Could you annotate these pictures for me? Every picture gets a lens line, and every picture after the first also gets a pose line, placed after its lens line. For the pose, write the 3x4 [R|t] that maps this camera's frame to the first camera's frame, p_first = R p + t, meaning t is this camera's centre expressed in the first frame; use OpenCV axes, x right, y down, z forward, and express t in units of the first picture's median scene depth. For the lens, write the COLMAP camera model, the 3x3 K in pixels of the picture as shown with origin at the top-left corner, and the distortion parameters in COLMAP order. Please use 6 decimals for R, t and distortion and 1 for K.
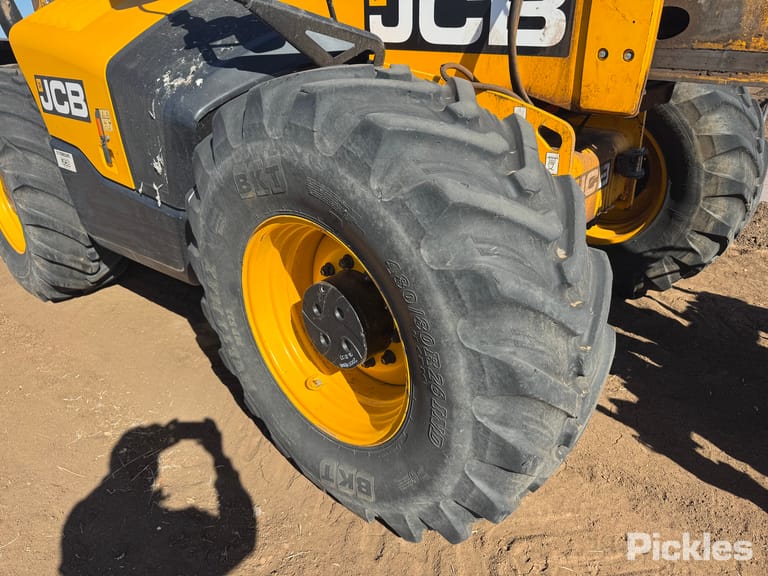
lens RADIAL K [[540.9, 0, 384.0], [0, 540.9, 288.0], [0, 0, 1]] dist [0.059511, -0.082960]
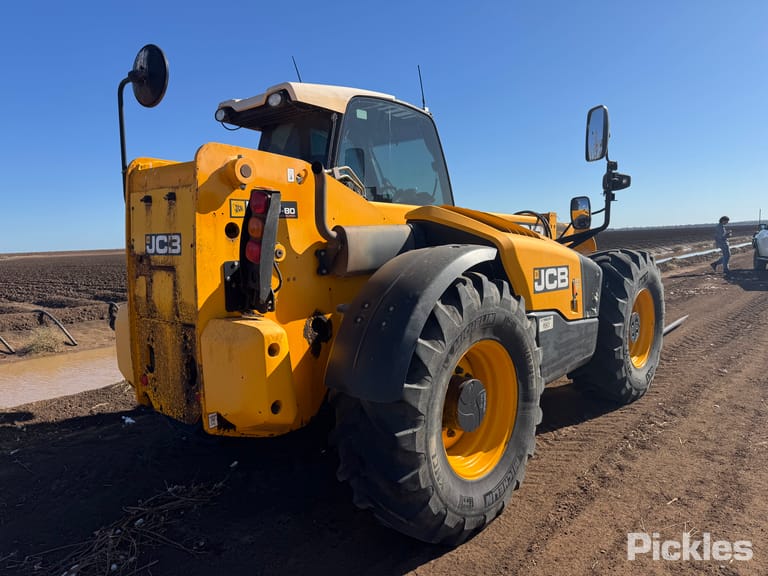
lens RADIAL K [[540.9, 0, 384.0], [0, 540.9, 288.0], [0, 0, 1]] dist [0.059511, -0.082960]
pose [[0.003008, -0.054255, 0.998523, -2.510364], [0.456006, 0.888739, 0.046916, -0.728754], [-0.889972, 0.455191, 0.027414, 1.654412]]
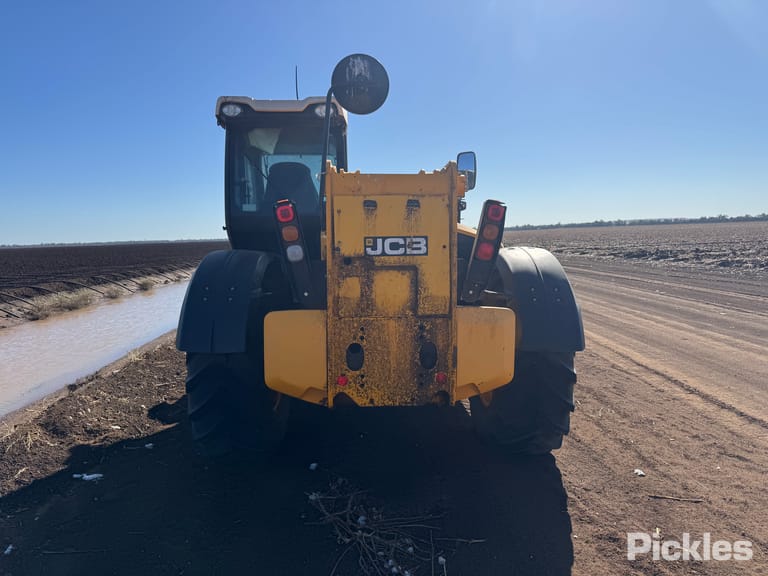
lens RADIAL K [[540.9, 0, 384.0], [0, 540.9, 288.0], [0, 0, 1]] dist [0.059511, -0.082960]
pose [[-0.697249, -0.011609, 0.716735, -2.194918], [0.352673, 0.864931, 0.357094, -1.448829], [-0.624072, 0.501757, -0.598978, 3.087082]]
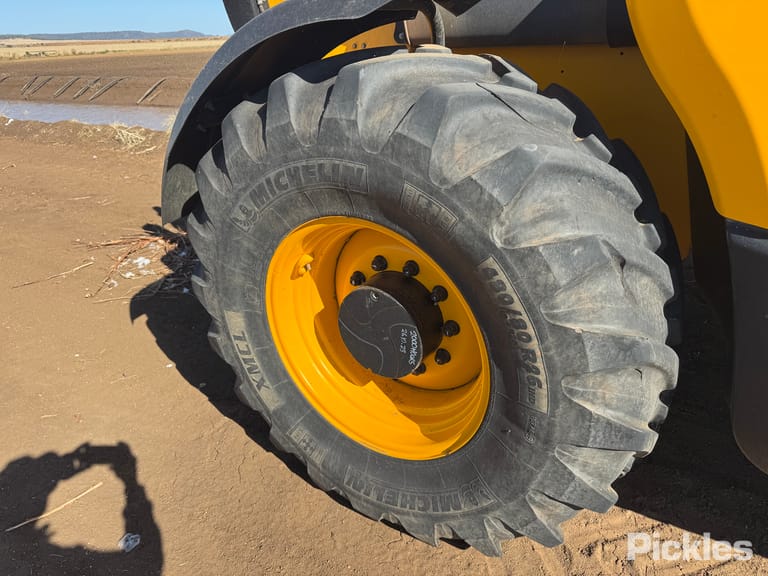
lens RADIAL K [[540.9, 0, 384.0], [0, 540.9, 288.0], [0, 0, 1]] dist [0.059511, -0.082960]
pose [[0.986506, -0.077067, 0.144454, -1.211044], [0.076270, 0.997026, 0.011054, -0.354983], [-0.144876, 0.000112, 0.989450, 0.899040]]
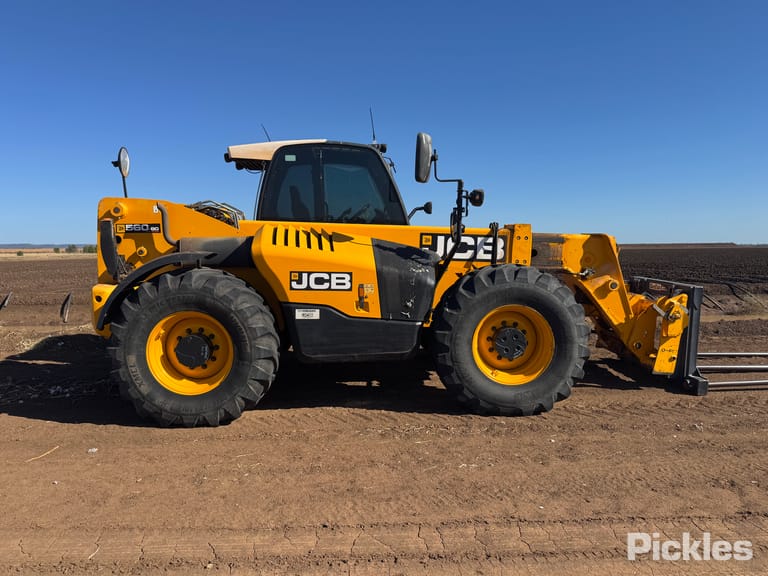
lens RADIAL K [[526.0, 0, 379.6], [0, 526.0, 290.5], [0, 0, 1]] dist [0.054599, -0.001253]
pose [[0.709339, -0.032392, 0.704123, -2.123069], [0.281687, 0.928734, -0.241049, 0.237269], [-0.646136, 0.369328, 0.667911, -0.466577]]
